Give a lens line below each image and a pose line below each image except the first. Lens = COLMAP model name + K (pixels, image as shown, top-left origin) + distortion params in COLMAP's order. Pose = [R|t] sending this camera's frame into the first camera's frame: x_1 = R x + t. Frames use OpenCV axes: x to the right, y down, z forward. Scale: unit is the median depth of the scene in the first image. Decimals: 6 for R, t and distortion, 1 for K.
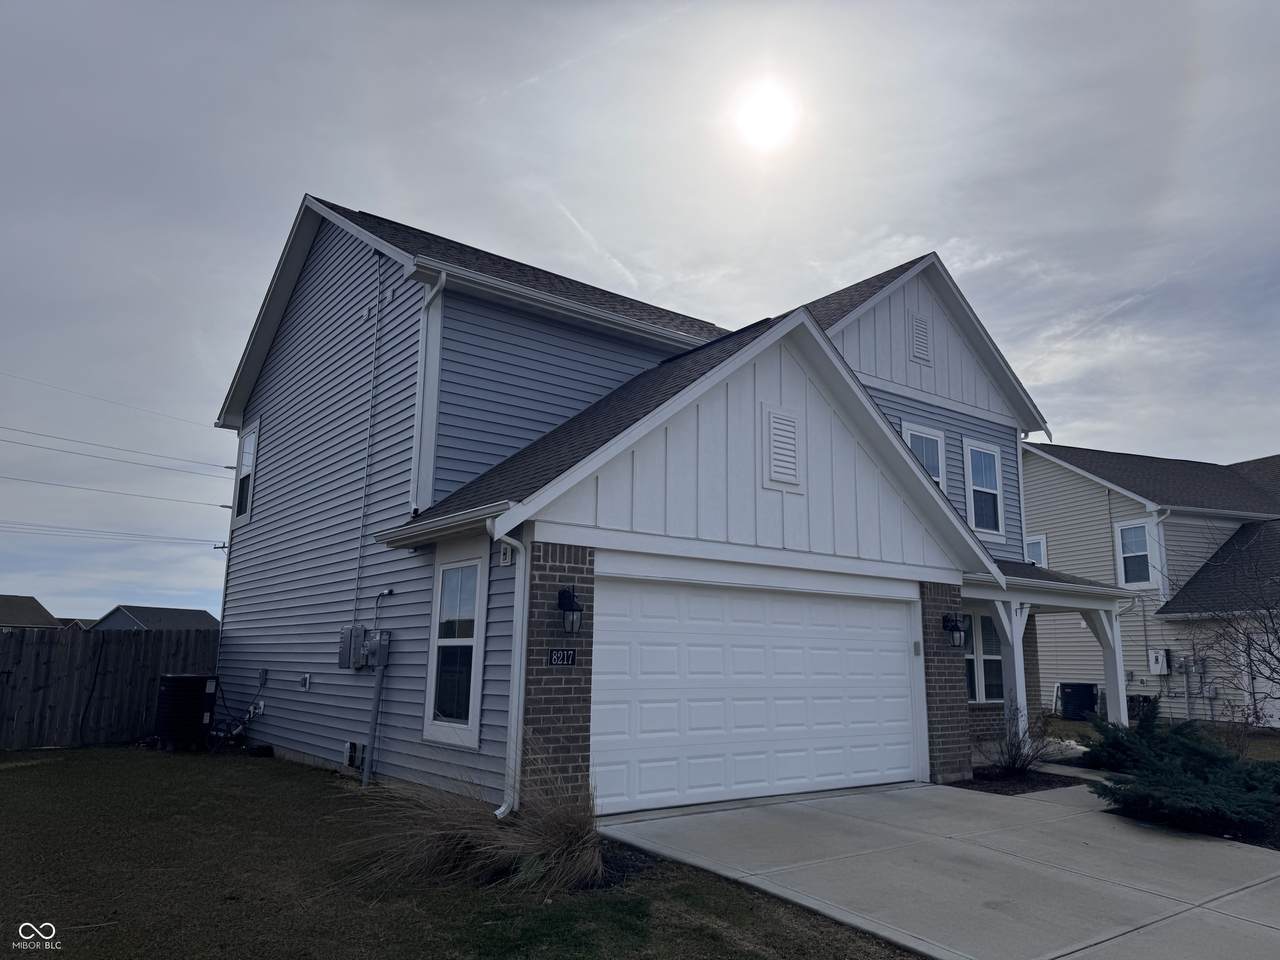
lens RADIAL K [[908.5, 0, 648.6], [0, 908.5, 483.8], [0, 0, 1]] dist [0.004639, -0.000142]
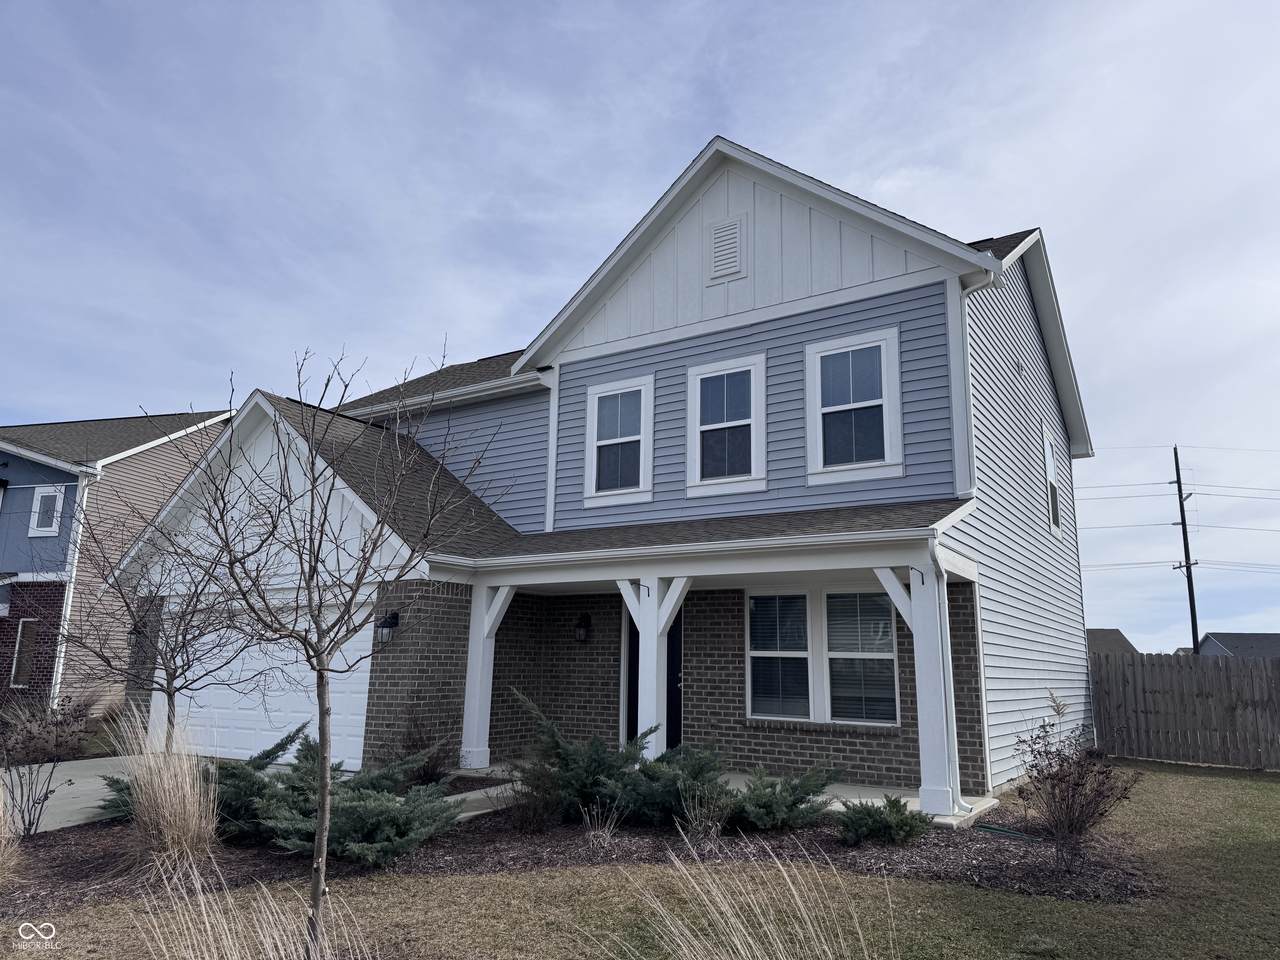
lens RADIAL K [[908.5, 0, 648.6], [0, 908.5, 475.7], [0, 0, 1]] dist [0.004639, -0.000142]
pose [[0.339009, -0.209534, -0.917153, 0.967908], [0.169883, 0.972490, -0.159382, 0.145100], [0.925318, -0.101777, 0.365279, 0.640090]]
